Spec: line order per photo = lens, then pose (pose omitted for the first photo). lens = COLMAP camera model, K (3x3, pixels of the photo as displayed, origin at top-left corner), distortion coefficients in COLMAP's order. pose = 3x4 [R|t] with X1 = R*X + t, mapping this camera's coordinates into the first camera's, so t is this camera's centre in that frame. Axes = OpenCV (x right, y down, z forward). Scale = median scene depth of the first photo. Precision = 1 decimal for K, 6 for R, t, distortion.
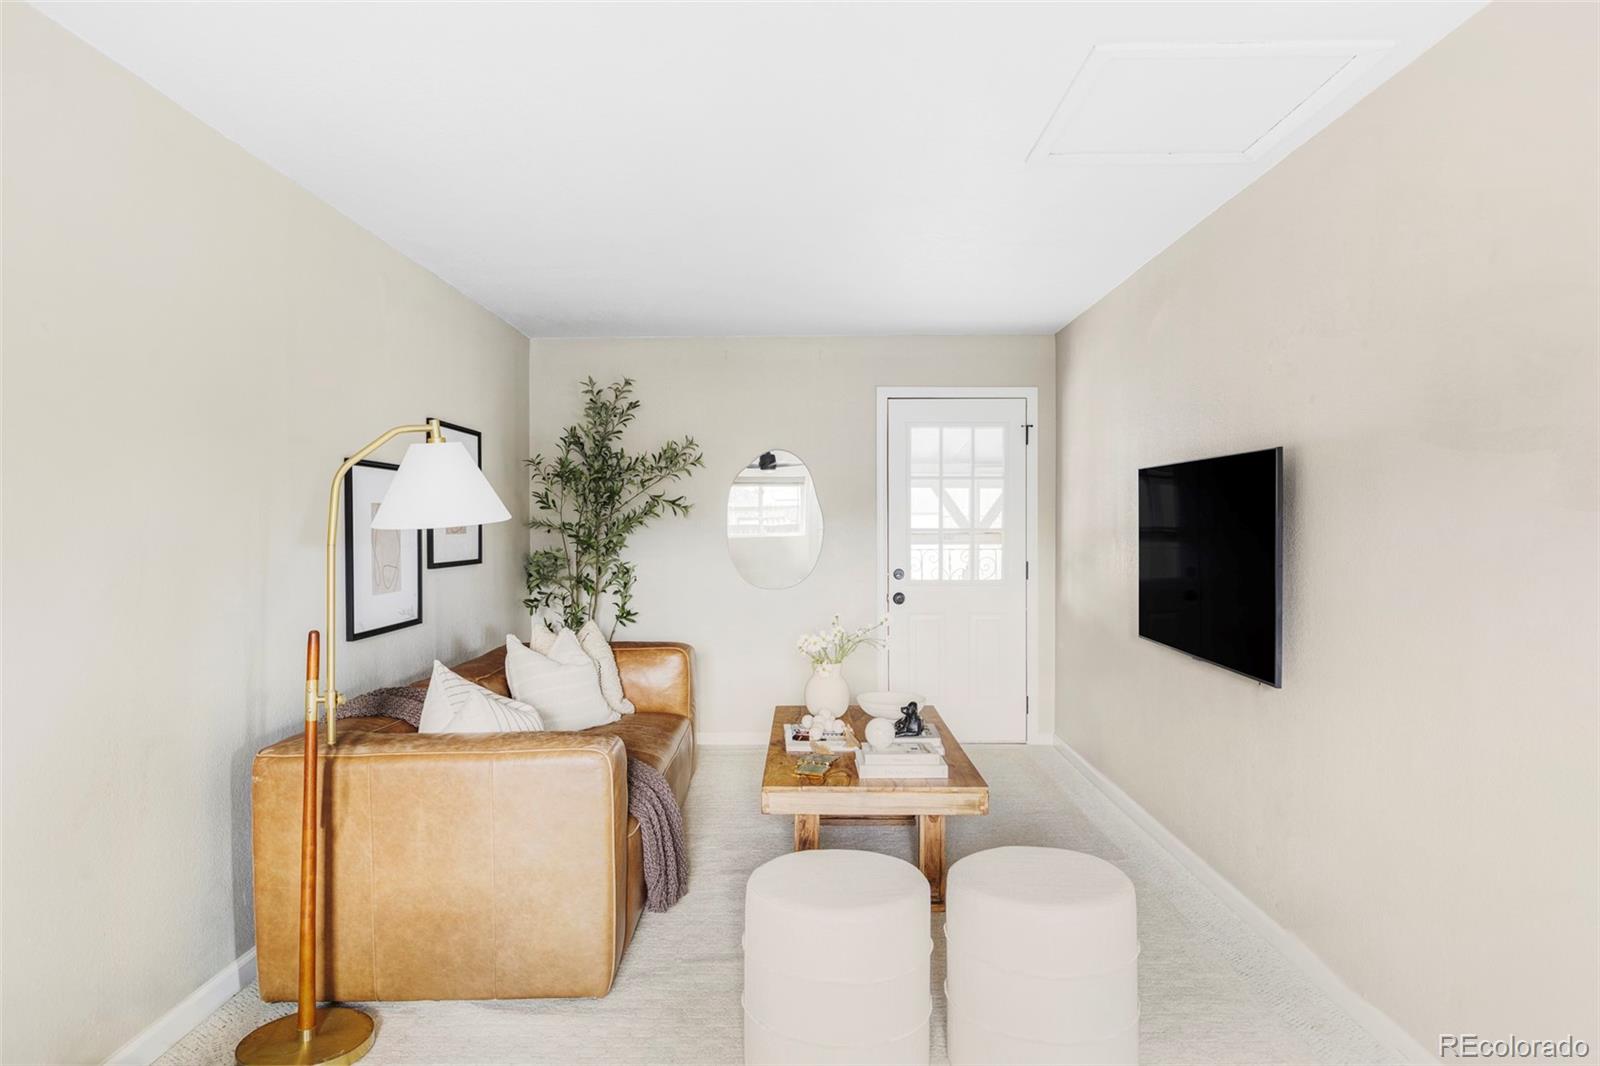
lens RADIAL K [[998.7, 0, 800.0], [0, 998.7, 533.0], [0, 0, 1]] dist [0.000224, -0.001799]
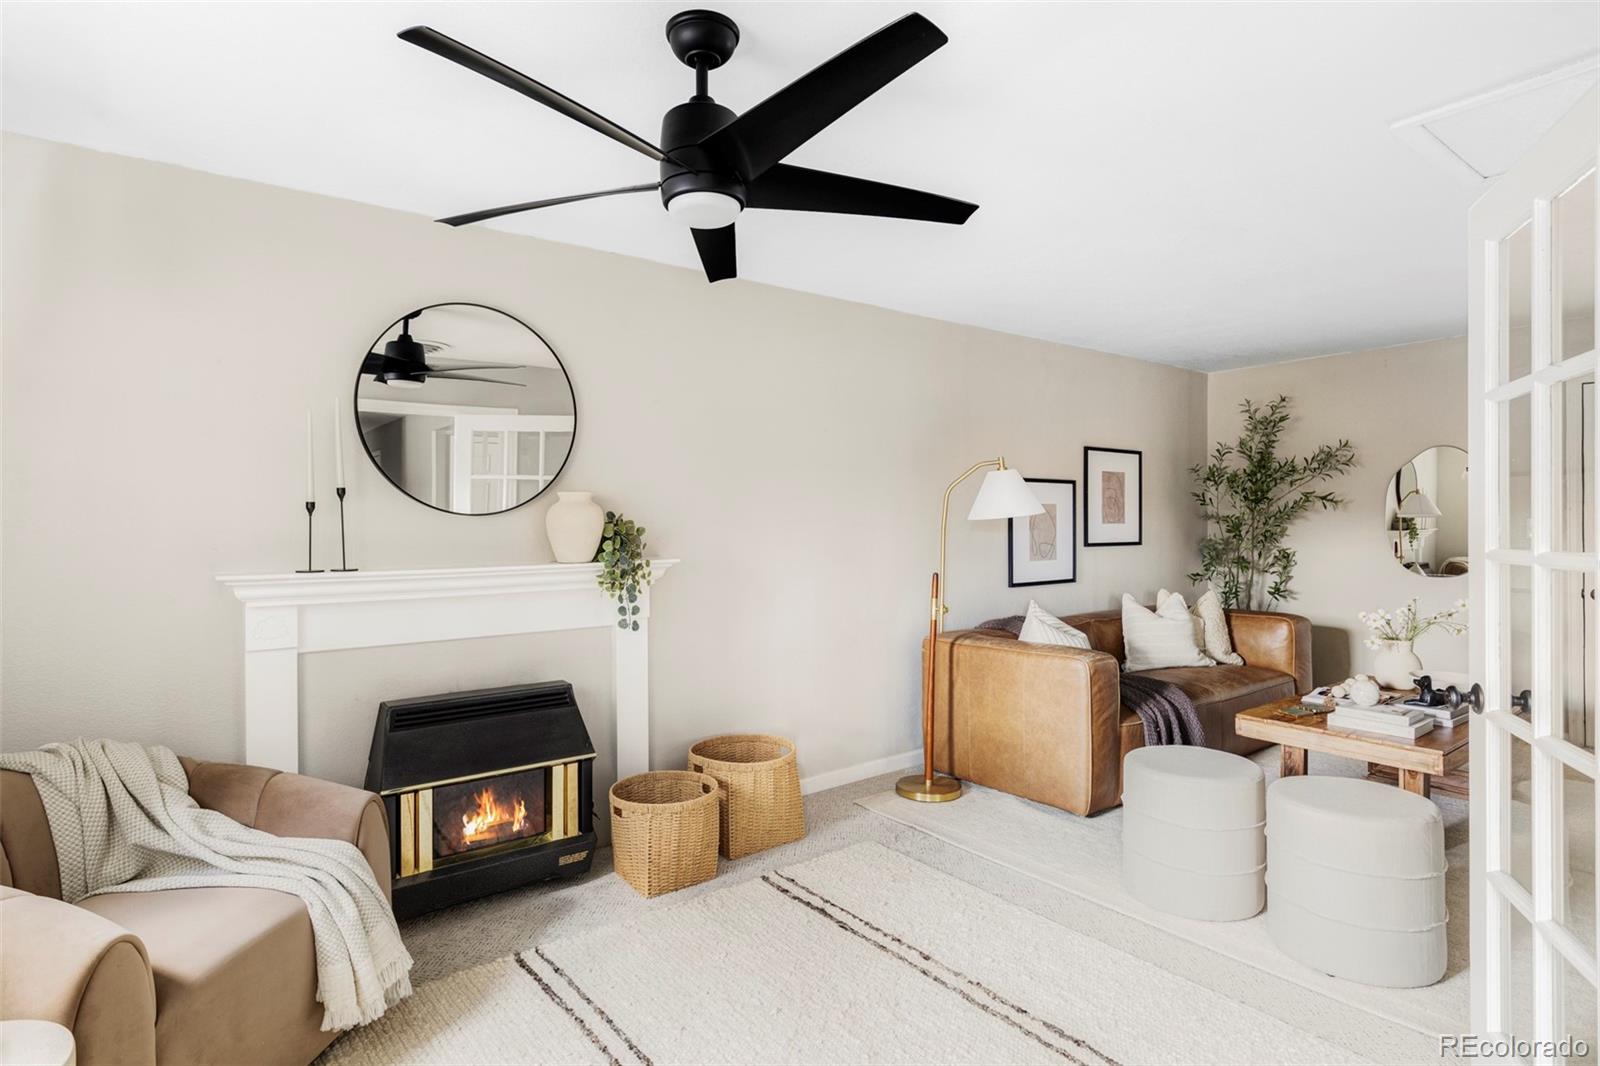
lens RADIAL K [[835.1, 0, 802.4], [0, 835.1, 525.5], [0, 0, 1]] dist [-0.001569, 0.000074]
pose [[0.600163, 0.003061, -0.799872, 0.302566], [-0.004597, 0.999989, 0.000378, 0.004246], [0.799865, 0.003450, 0.600170, -0.074609]]
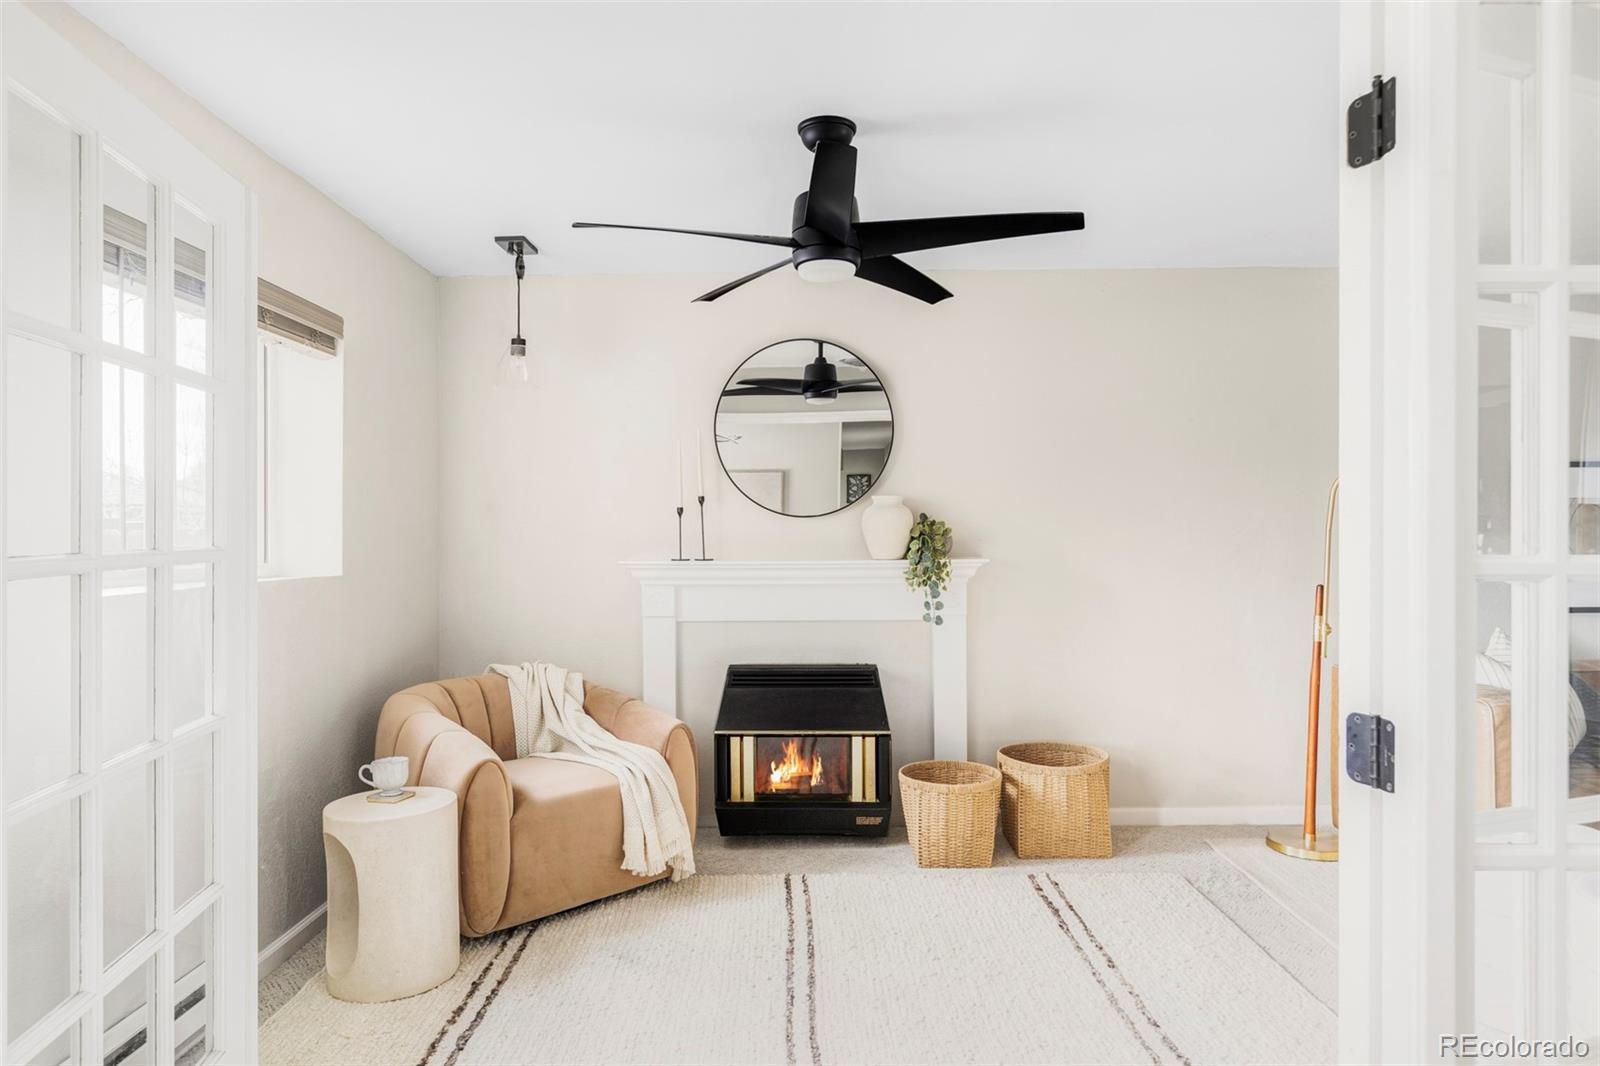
lens RADIAL K [[998.7, 0, 800.0], [0, 998.7, 533.0], [0, 0, 1]] dist [0.000224, -0.001799]
pose [[-0.012369, 0.005887, -0.999906, 0.521467], [-0.008052, 0.999950, 0.005987, 0.006559], [0.999891, 0.008126, -0.012321, 0.096944]]
